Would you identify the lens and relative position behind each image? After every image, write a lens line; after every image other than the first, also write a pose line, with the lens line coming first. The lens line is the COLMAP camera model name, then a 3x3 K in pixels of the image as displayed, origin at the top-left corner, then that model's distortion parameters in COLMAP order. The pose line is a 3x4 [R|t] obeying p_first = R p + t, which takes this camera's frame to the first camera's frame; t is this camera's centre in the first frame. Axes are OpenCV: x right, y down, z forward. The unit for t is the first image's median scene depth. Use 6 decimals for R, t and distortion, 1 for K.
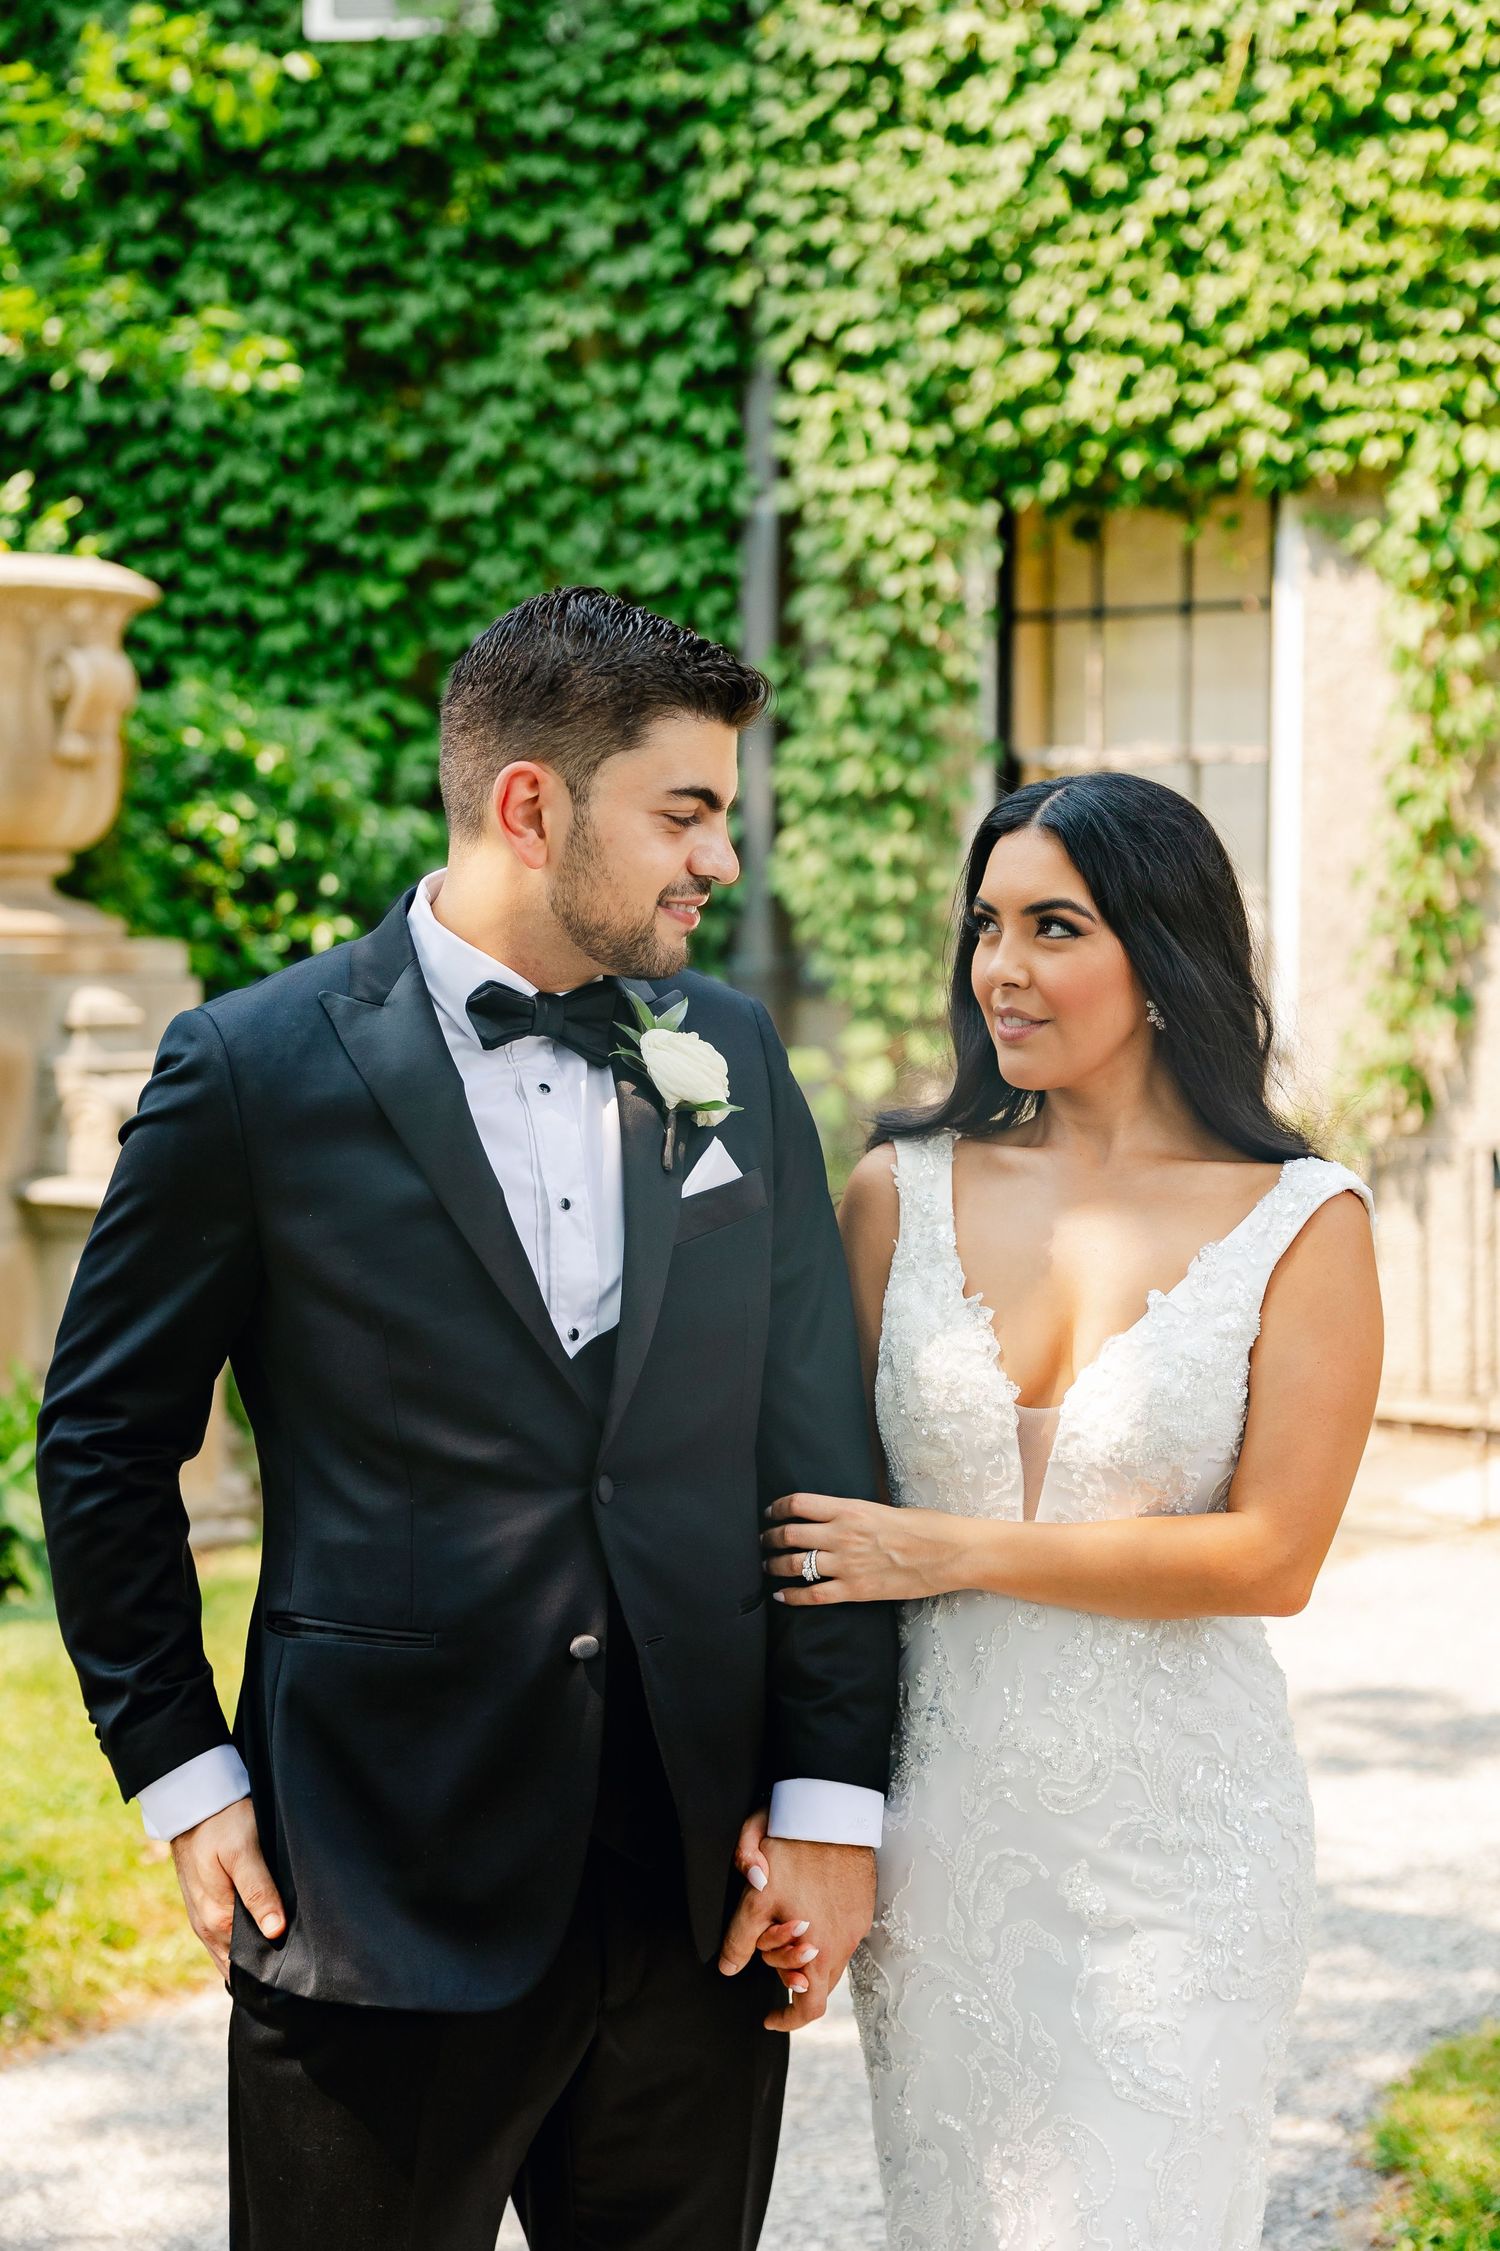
lens RADIAL K [[3461.5, 0, 745.3], [0, 3461.5, 1066.9], [0, 0, 1]] dist [0.030801, -0.024512]
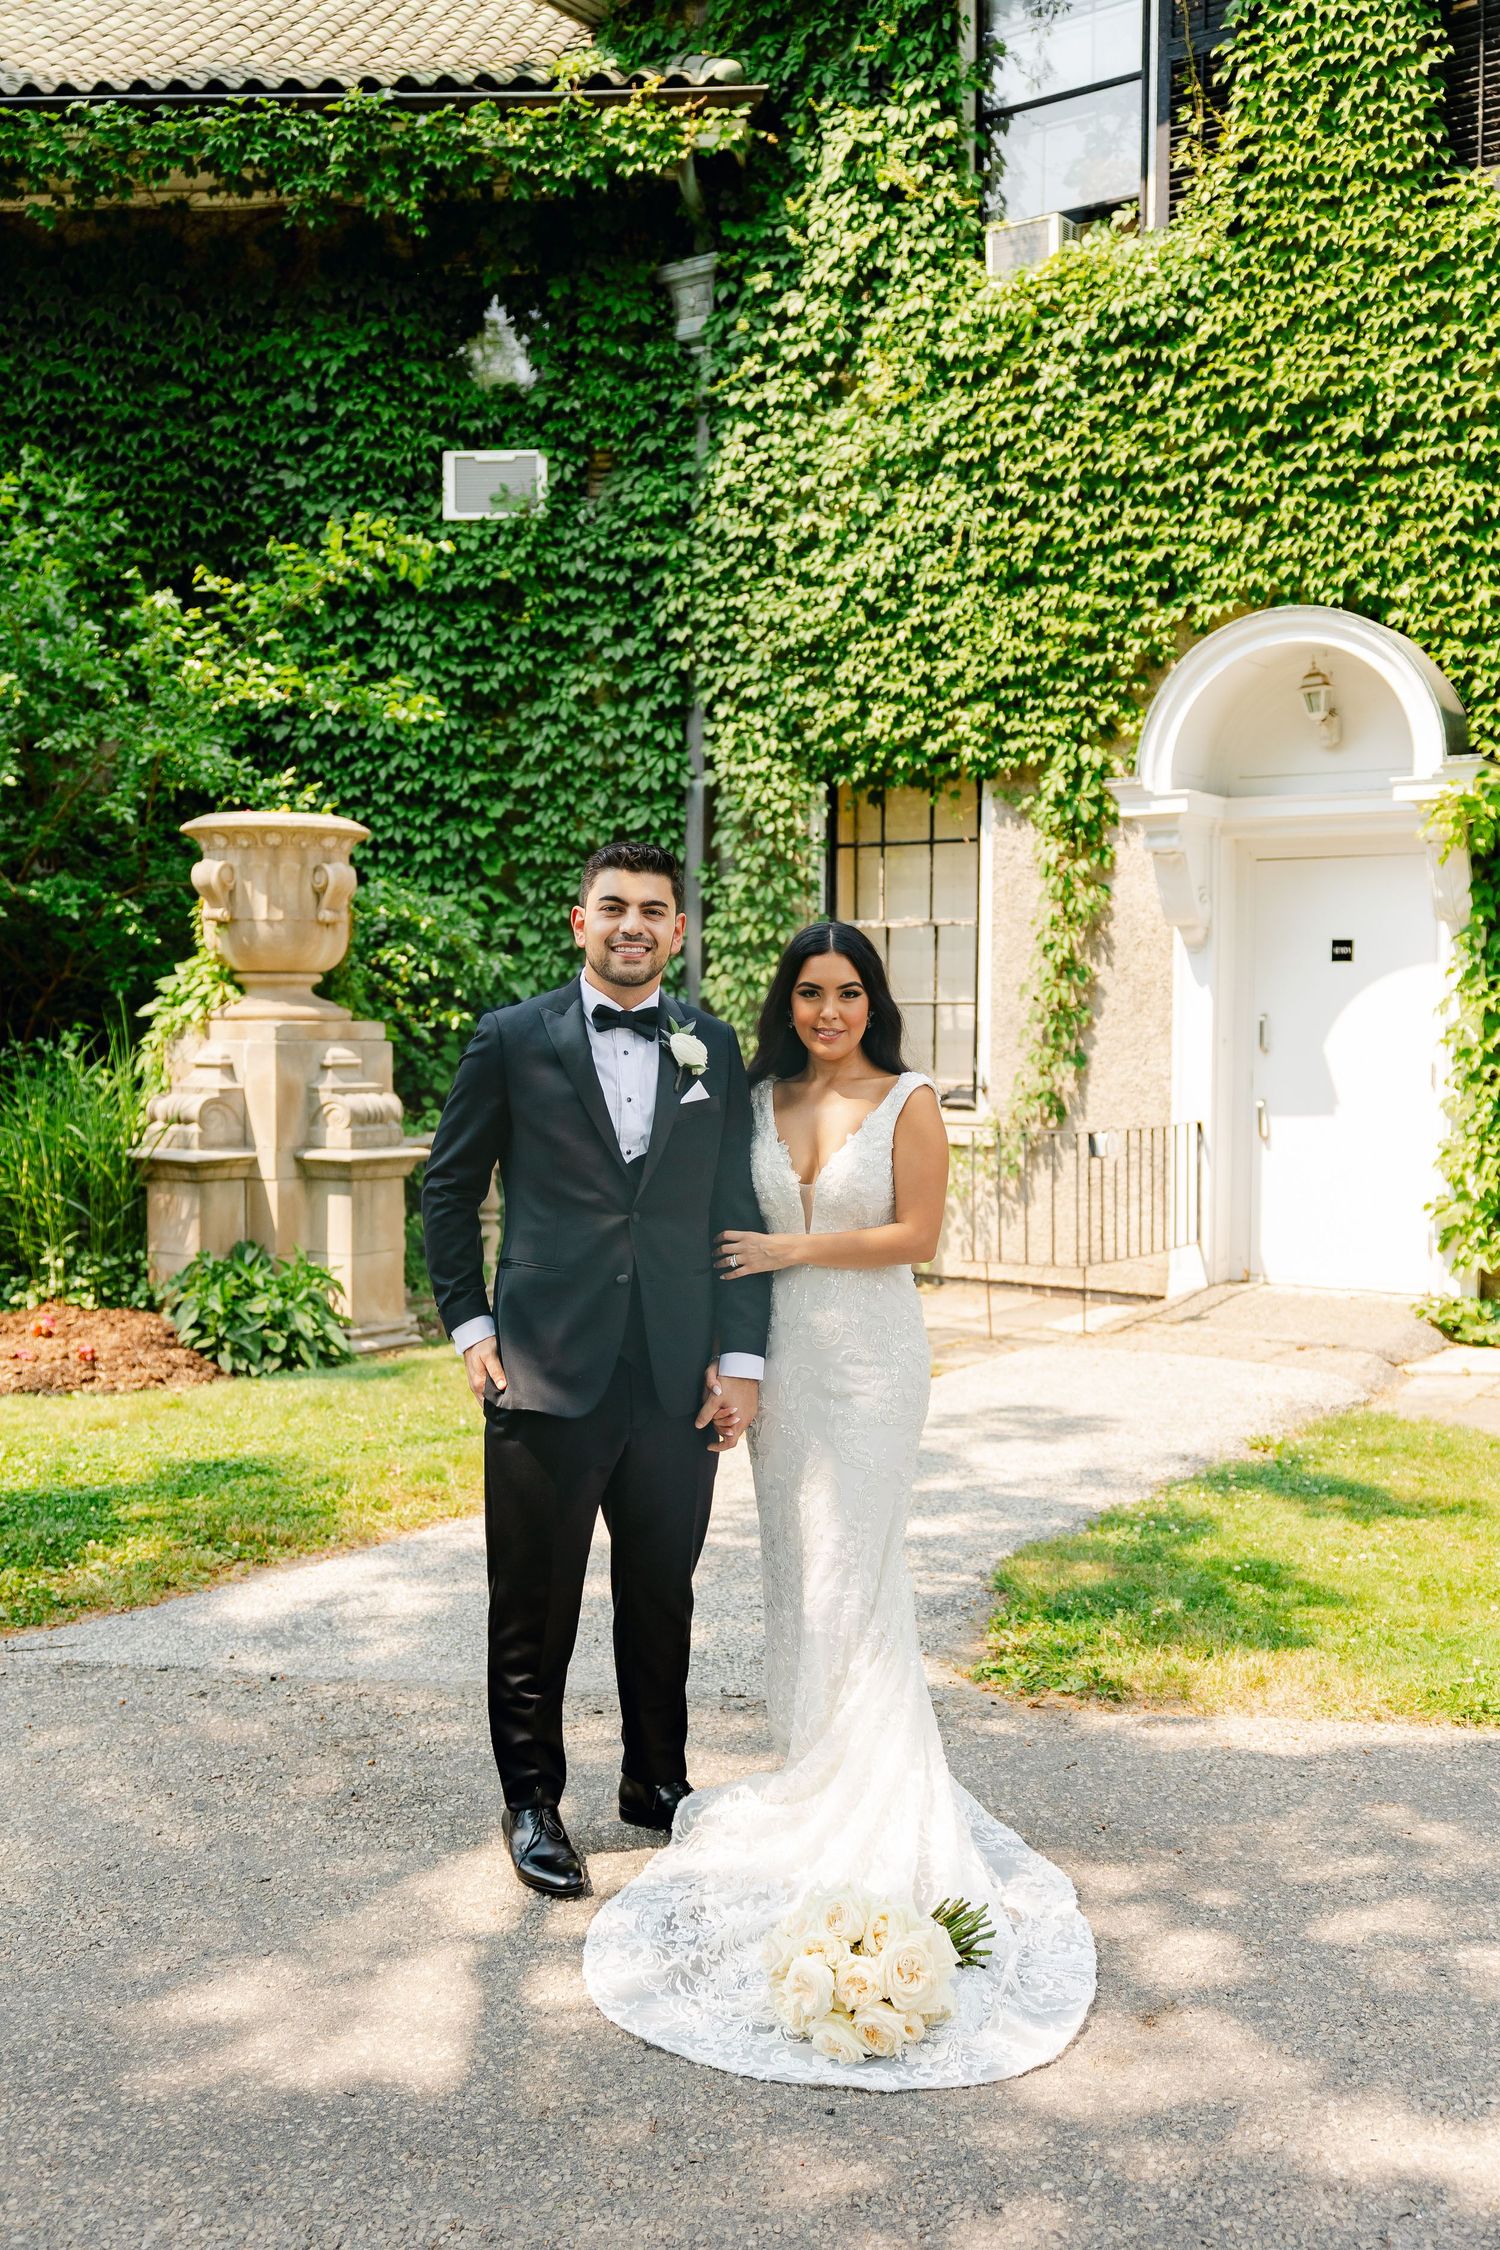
lens RADIAL K [[2162.6, 0, 752.1], [0, 2162.6, 1117.6], [0, 0, 1]] dist [0.005419, 0.002532]
pose [[0.999454, 0.000481, 0.033024, -0.003522], [-0.000458, 1.000000, -0.000702, 0.012796], [-0.033024, 0.000687, 0.999454, -0.127359]]
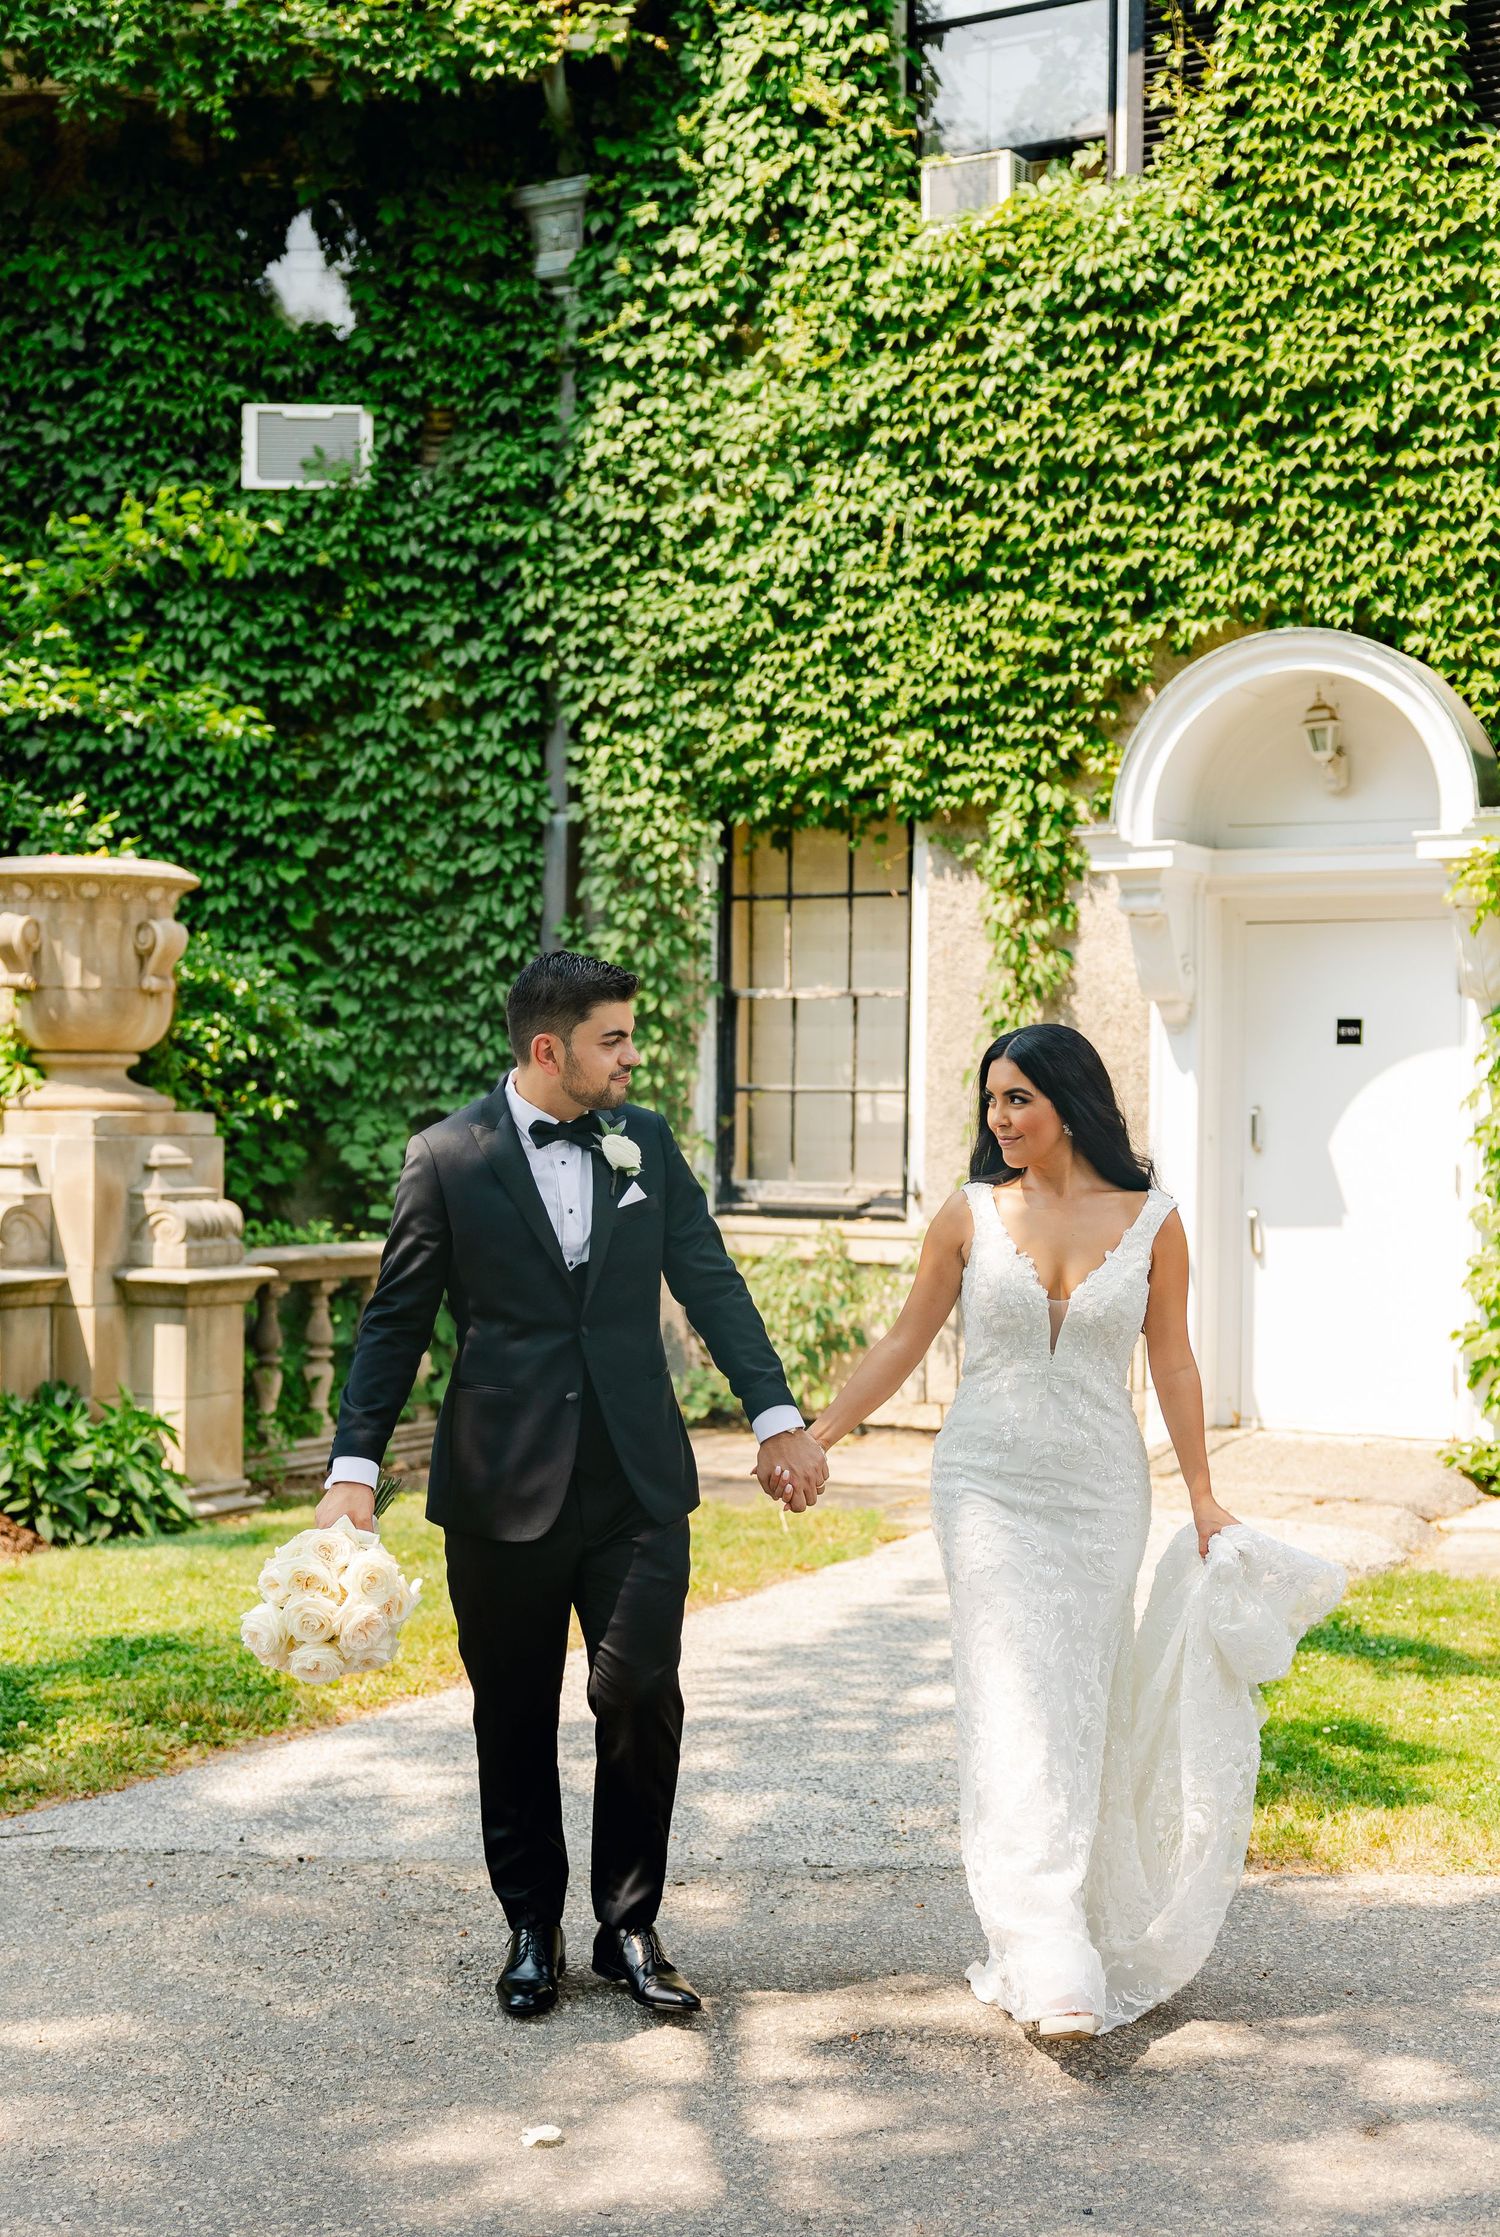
lens RADIAL K [[2880.9, 0, 739.5], [0, 2880.9, 1144.3], [0, 0, 1]] dist [0.029743, -0.057775]
pose [[0.991288, 0.004517, 0.131633, -0.082819], [-0.000338, 0.999496, -0.031749, 0.014400], [-0.131710, 0.031428, 0.990790, -0.219658]]
